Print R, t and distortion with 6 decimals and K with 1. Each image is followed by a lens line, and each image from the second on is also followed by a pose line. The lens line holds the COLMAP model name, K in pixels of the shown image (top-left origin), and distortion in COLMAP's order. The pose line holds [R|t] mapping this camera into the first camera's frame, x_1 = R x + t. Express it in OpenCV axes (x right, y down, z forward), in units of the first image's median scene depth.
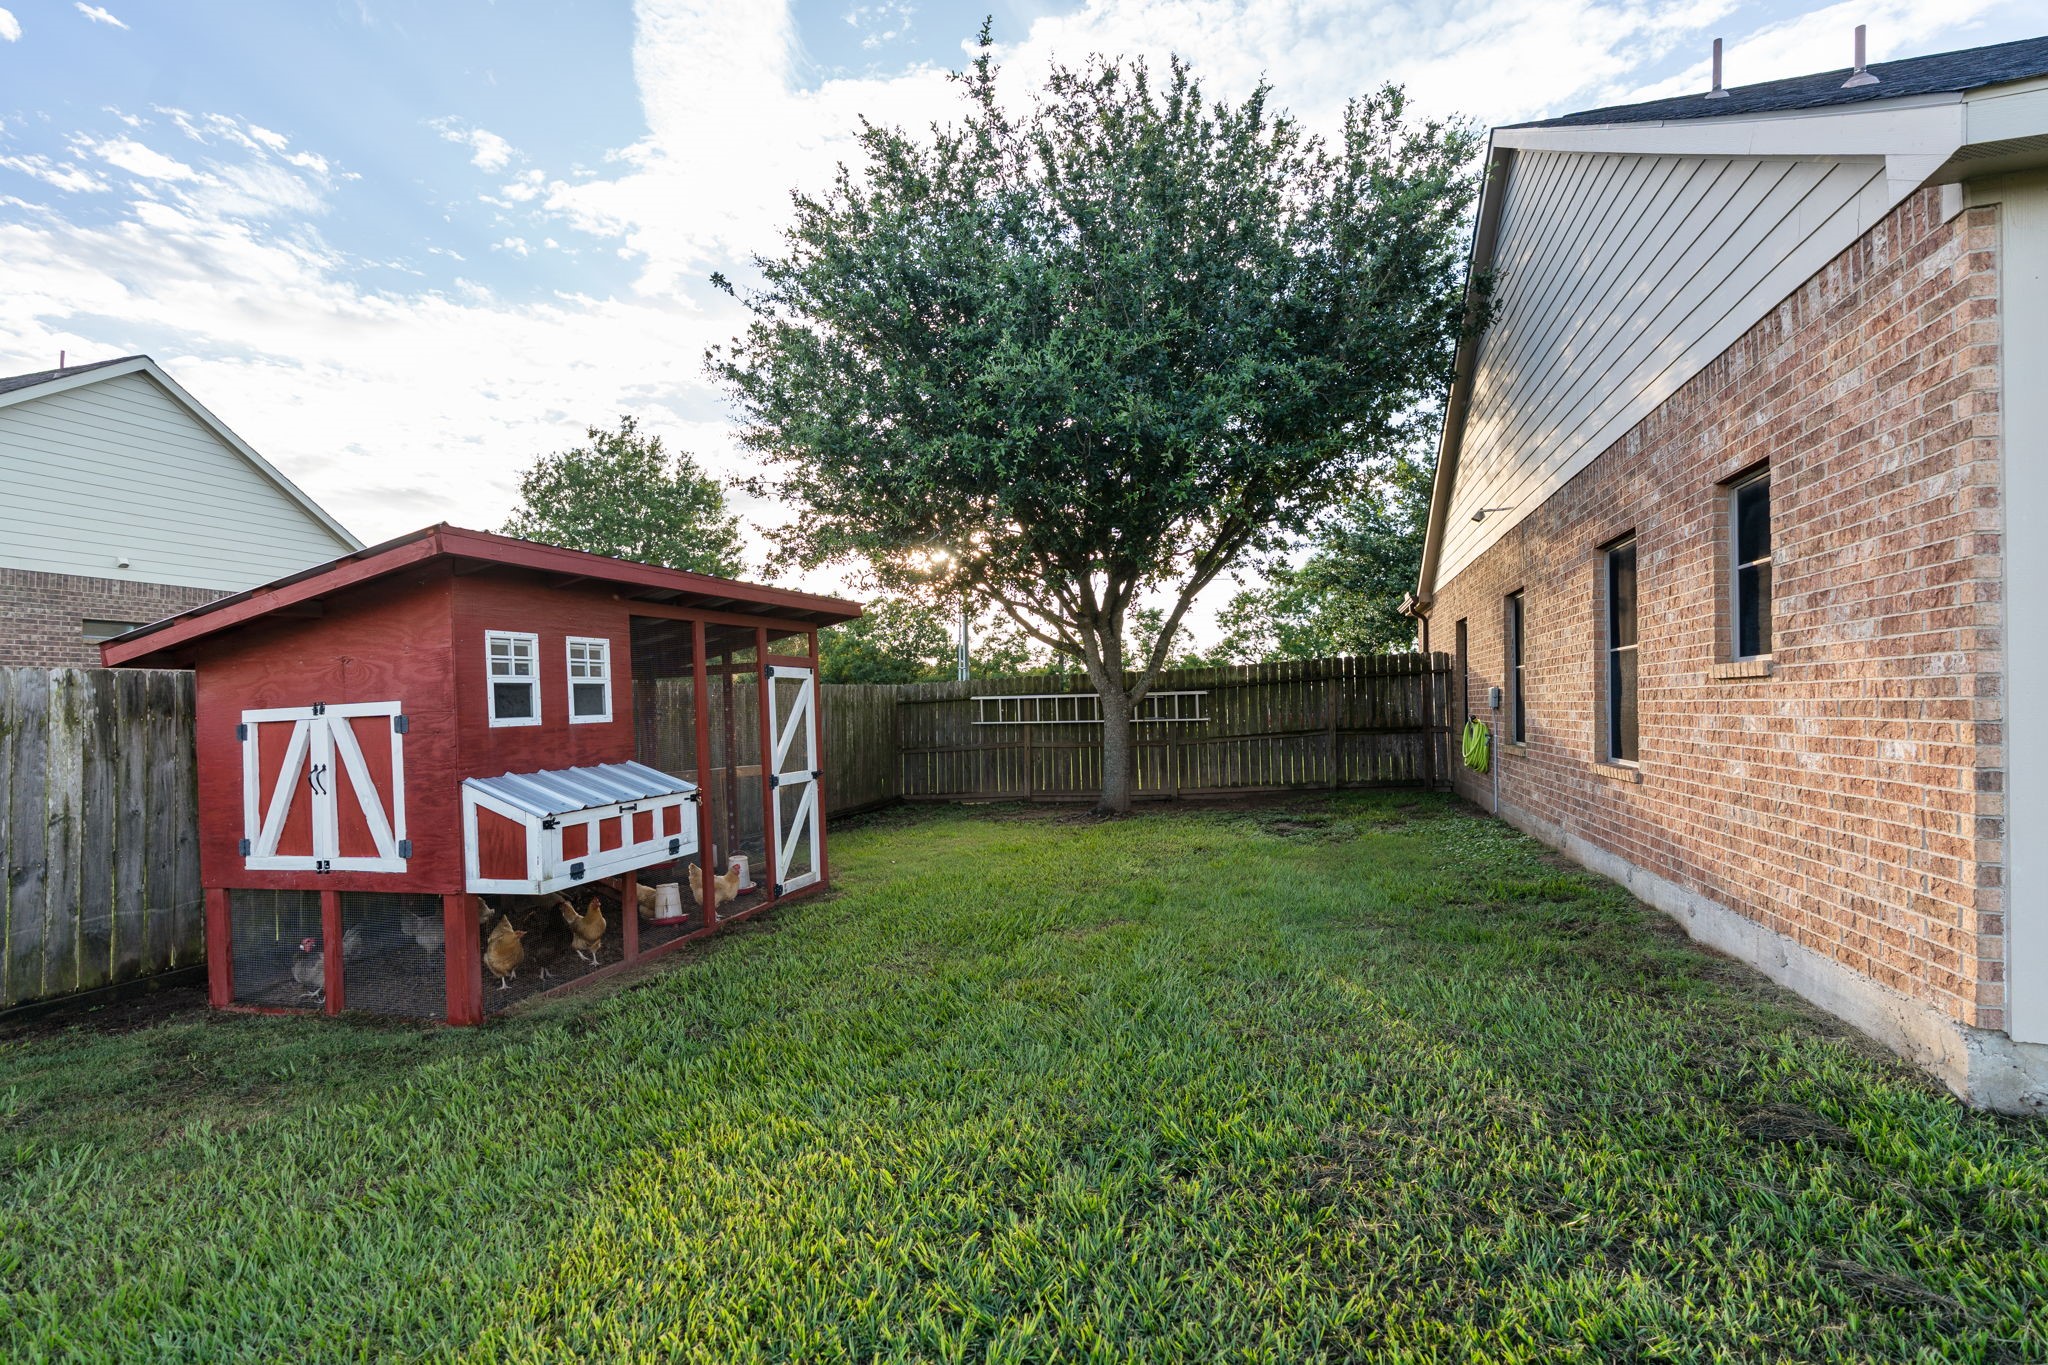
lens RADIAL K [[918.4, 0, 1024.0], [0, 918.4, 682.5], [0, 0, 1]] dist [-0.010119, -0.000757]
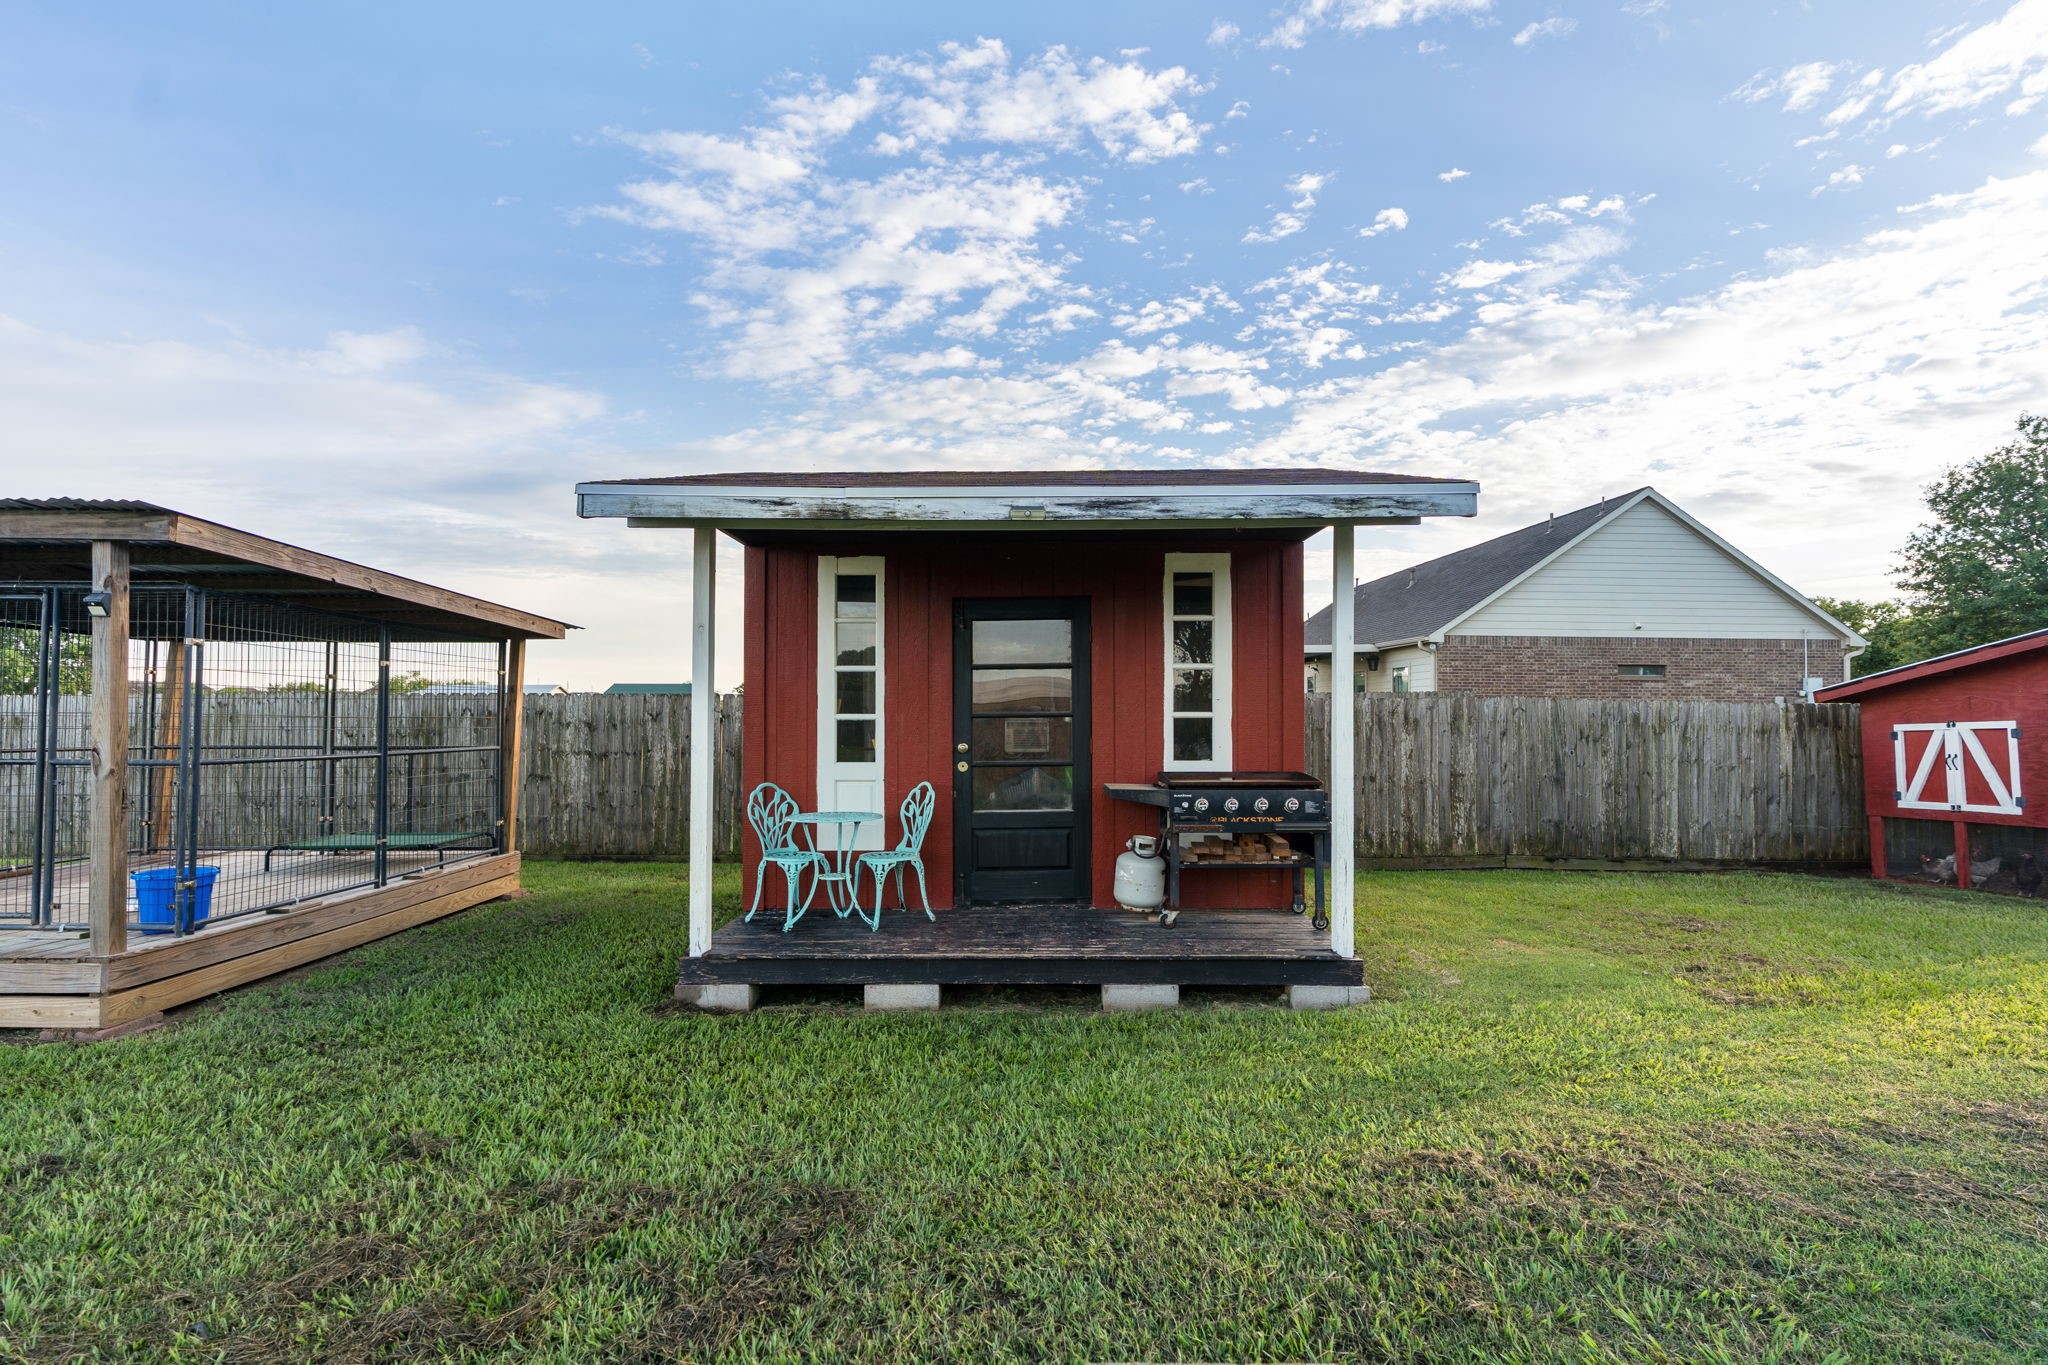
lens RADIAL K [[930.6, 0, 1013.7], [0, 930.6, 710.2], [0, 0, 1]] dist [-0.011318, 0.005241]
pose [[0.326174, -0.000933, -0.945309, 0.109974], [0.015152, 0.999876, 0.004241, -0.010364], [0.945188, -0.015707, 0.326148, -0.402352]]
